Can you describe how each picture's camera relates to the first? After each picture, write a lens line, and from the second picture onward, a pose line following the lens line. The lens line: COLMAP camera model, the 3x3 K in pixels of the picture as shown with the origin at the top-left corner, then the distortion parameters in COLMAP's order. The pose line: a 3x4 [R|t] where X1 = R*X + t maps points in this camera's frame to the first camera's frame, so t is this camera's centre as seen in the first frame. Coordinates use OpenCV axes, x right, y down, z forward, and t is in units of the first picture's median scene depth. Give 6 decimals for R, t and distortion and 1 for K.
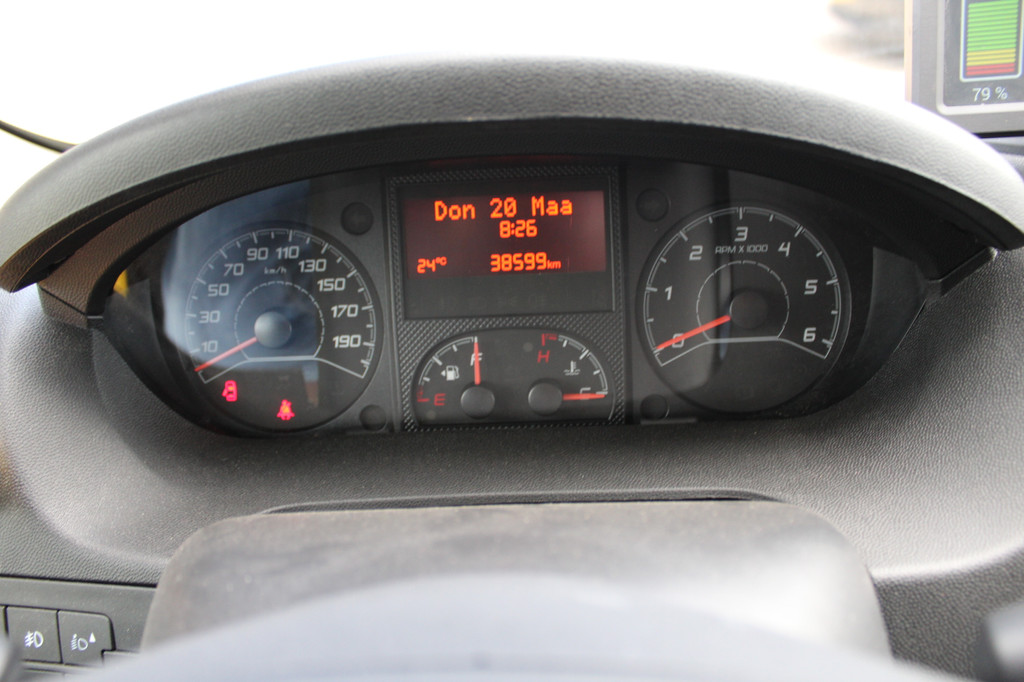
lens RADIAL K [[850.1, 0, 513.6], [0, 850.1, 342.8], [0, 0, 1]] dist [-0.173164, 0.158979]
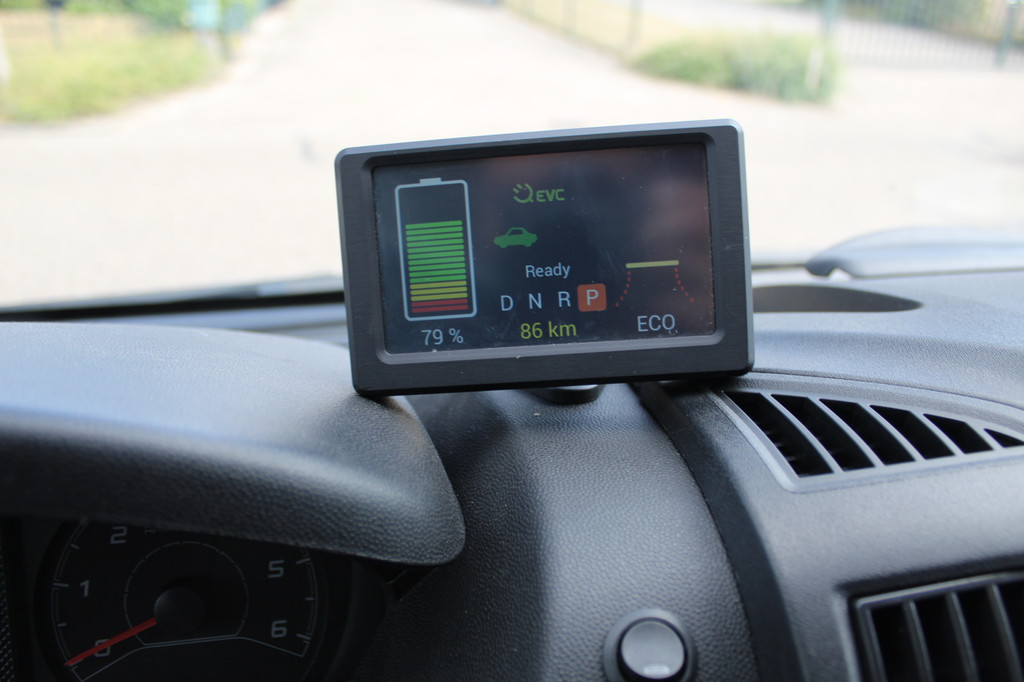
lens RADIAL K [[850.1, 0, 513.6], [0, 850.1, 342.8], [0, 0, 1]] dist [-0.173164, 0.158979]
pose [[0.984613, -0.029134, 0.172301, 0.448603], [0.046536, 0.994114, -0.097836, -0.191379], [-0.168437, 0.104349, 0.980174, 0.177198]]
